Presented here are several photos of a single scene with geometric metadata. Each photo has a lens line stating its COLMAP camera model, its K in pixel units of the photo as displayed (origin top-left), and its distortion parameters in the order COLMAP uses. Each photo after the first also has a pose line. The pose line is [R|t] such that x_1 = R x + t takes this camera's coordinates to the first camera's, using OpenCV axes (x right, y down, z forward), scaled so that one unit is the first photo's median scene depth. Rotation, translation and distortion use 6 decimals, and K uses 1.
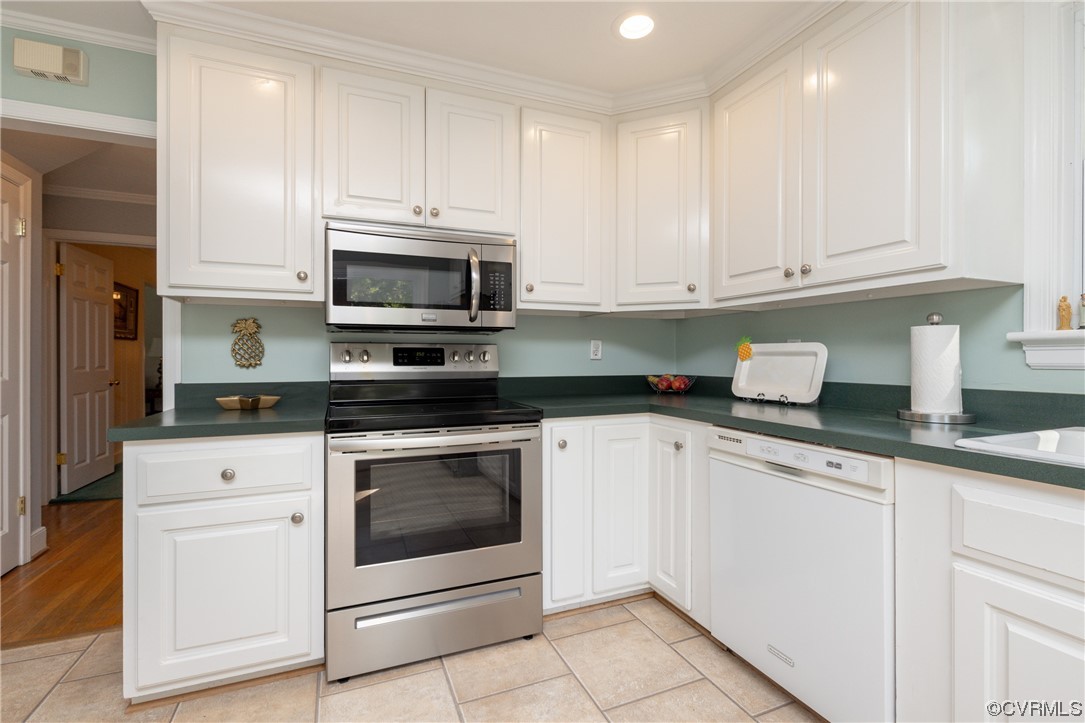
lens RADIAL K [[458.6, 0, 538.7], [0, 458.6, 357.9], [0, 0, 1]] dist [0.000121, 0.000007]
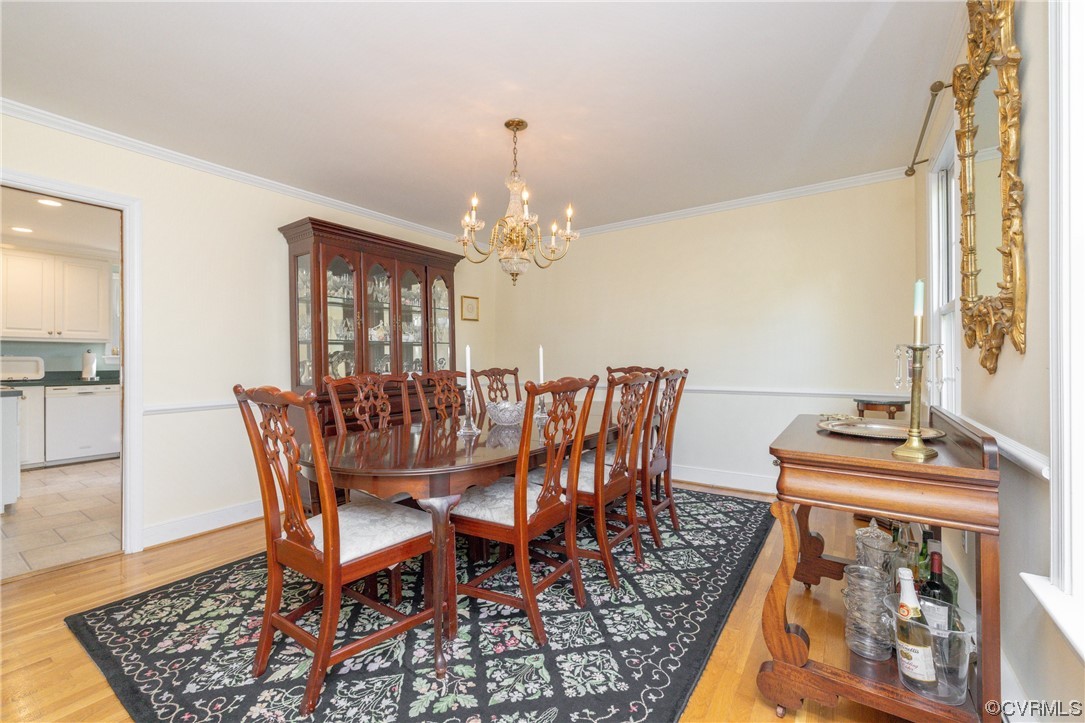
lens RADIAL K [[458.6, 0, 541.5], [0, 458.6, 360.3], [0, 0, 1]] dist [0.000121, 0.000007]
pose [[-0.550845, -0.000989, 0.834607, -3.561687], [0.007164, 0.999957, 0.005913, -0.008843], [-0.834577, 0.009236, -0.550814, 0.030581]]
